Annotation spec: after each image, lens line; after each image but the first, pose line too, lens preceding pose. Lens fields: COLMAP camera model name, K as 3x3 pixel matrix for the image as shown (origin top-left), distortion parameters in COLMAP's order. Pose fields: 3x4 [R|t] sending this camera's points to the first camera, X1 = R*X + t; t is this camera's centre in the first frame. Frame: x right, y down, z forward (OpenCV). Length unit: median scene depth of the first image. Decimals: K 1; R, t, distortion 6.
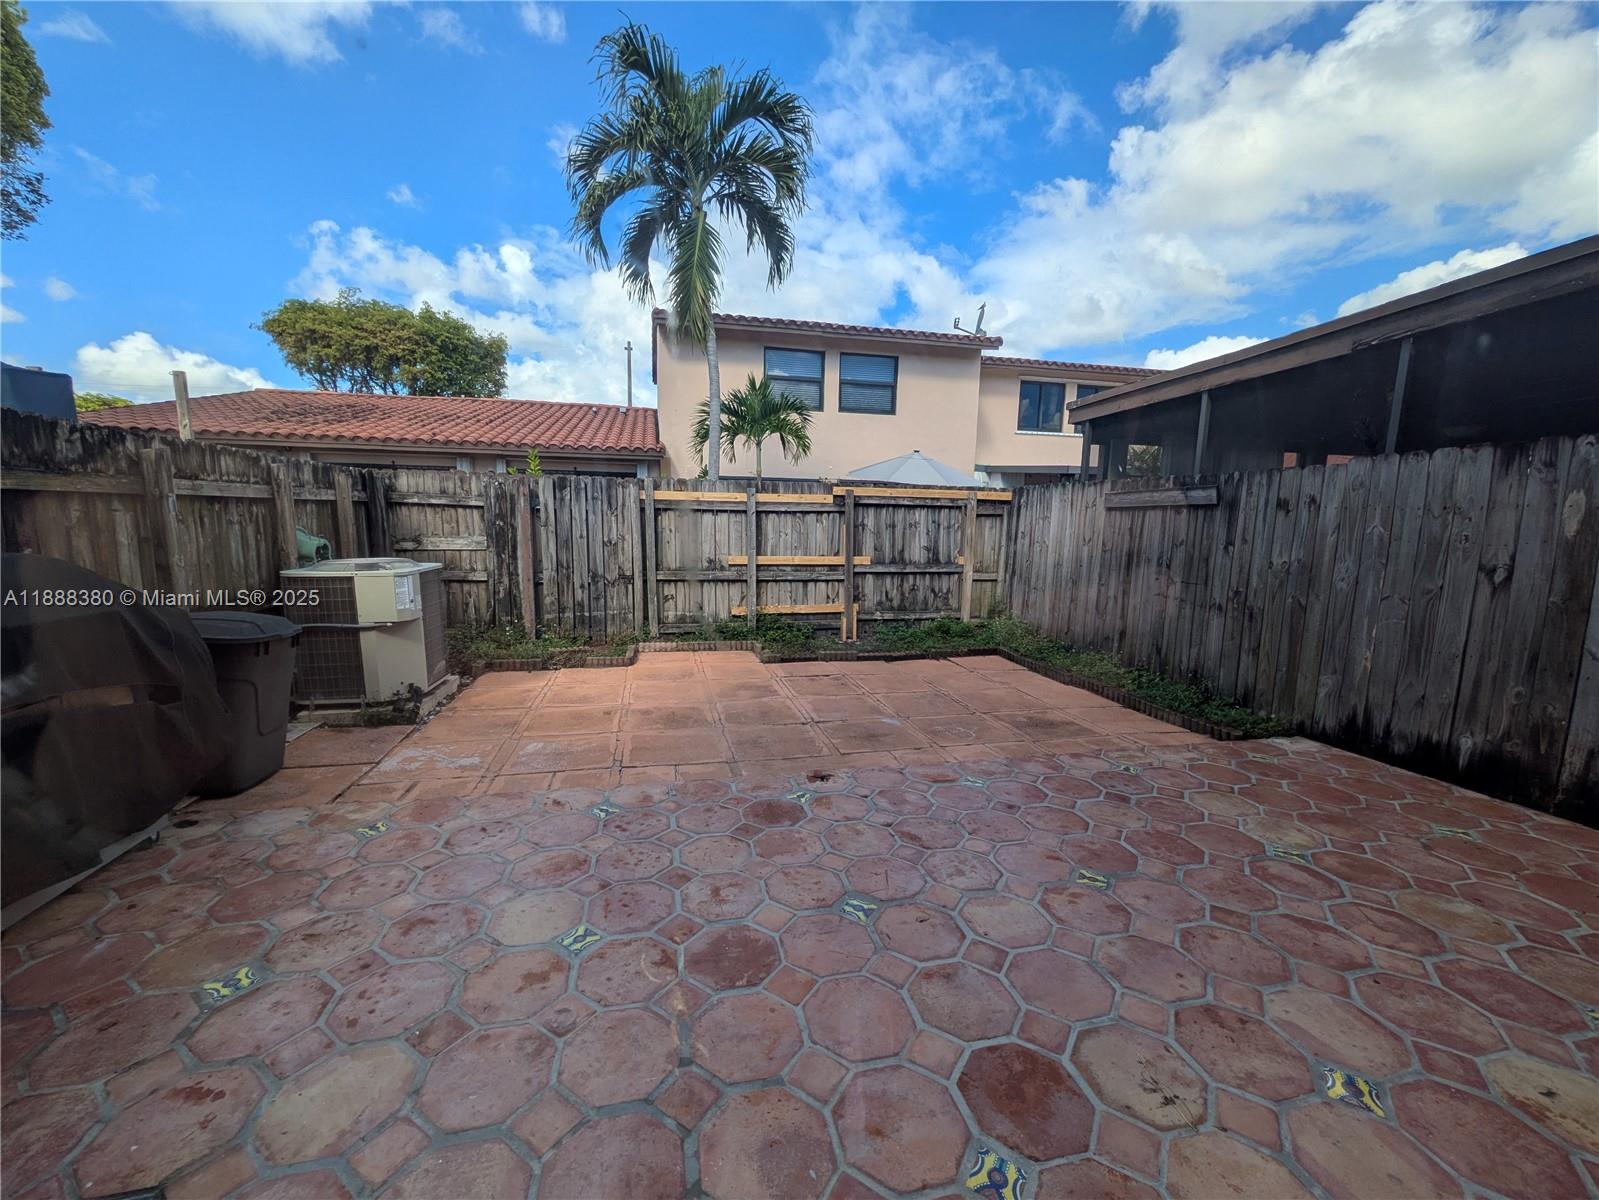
lens RADIAL K [[631.6, 0, 799.6], [0, 631.6, 602.1], [0, 0, 1]] dist [0.000472, -0.000330]
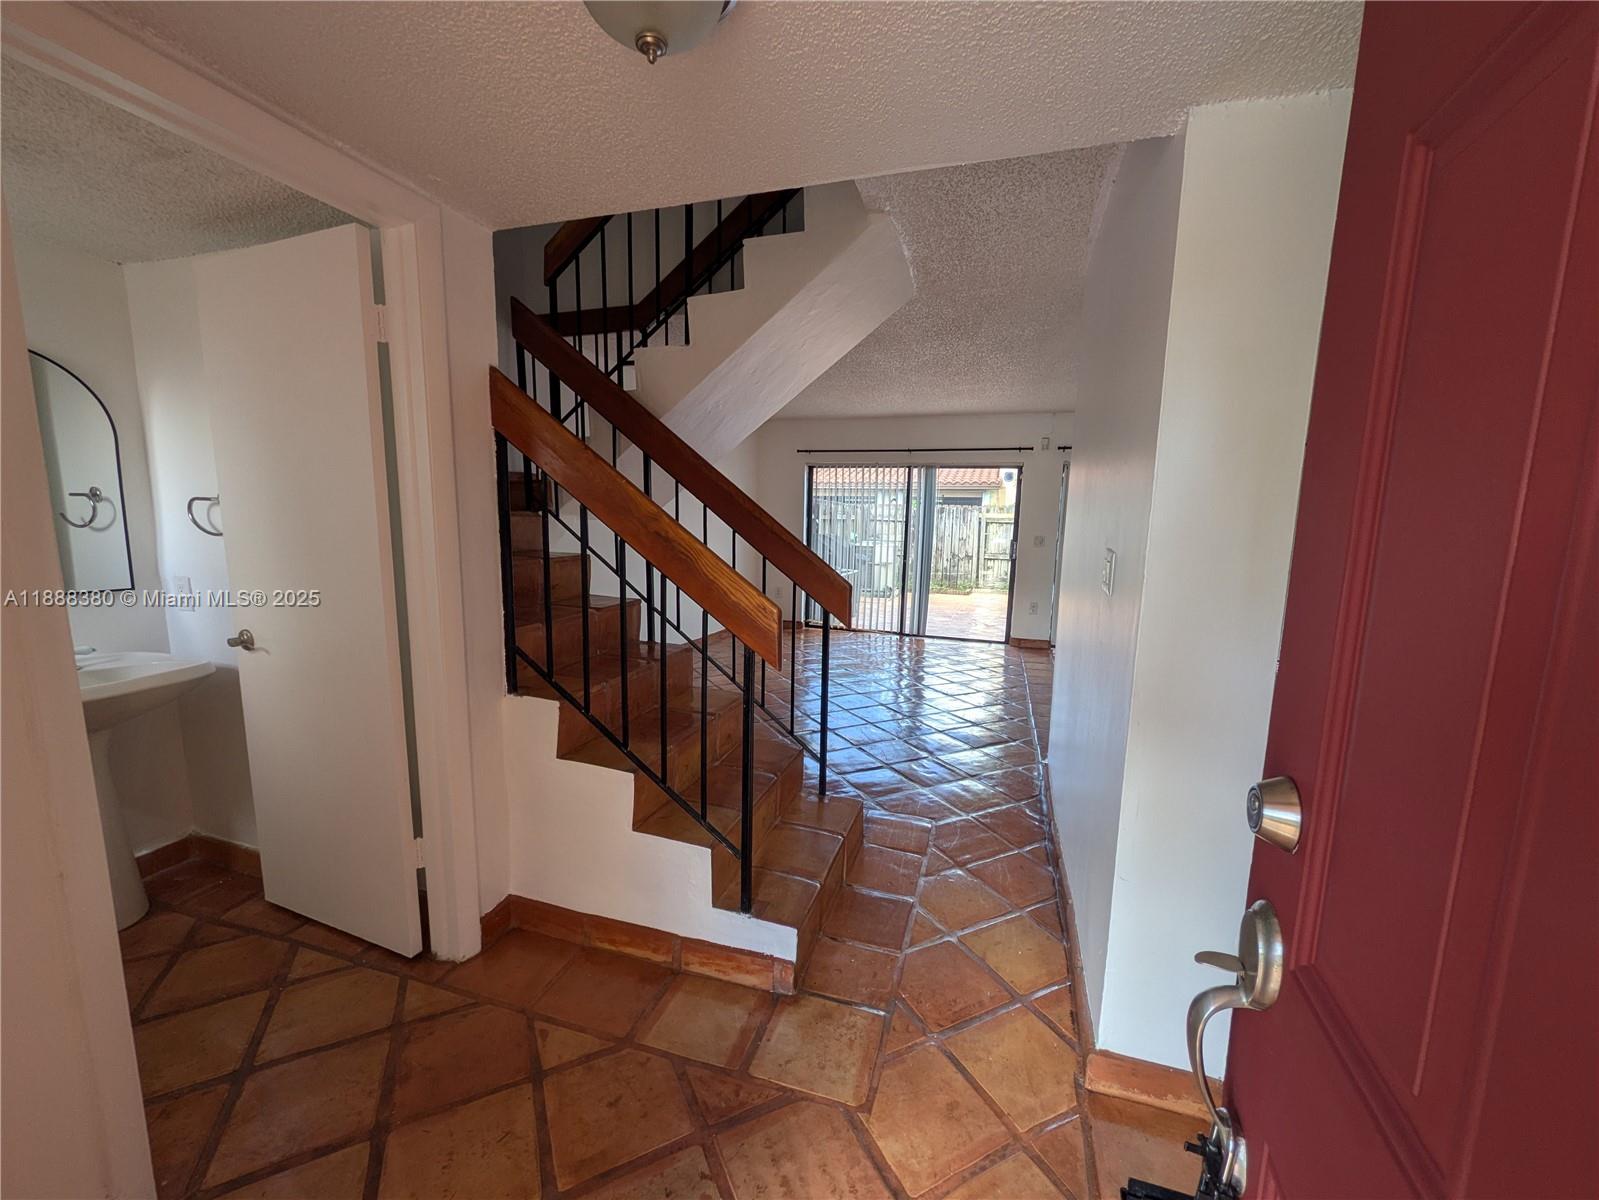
lens RADIAL K [[631.6, 0, 804.8], [0, 631.6, 605.6], [0, 0, 1]] dist [0.000472, -0.000330]
pose [[0.862269, 0.071781, -0.501337, 0.300317], [-0.077329, 0.996958, 0.009741, 0.141099], [0.500511, 0.030369, 0.865197, -1.019122]]
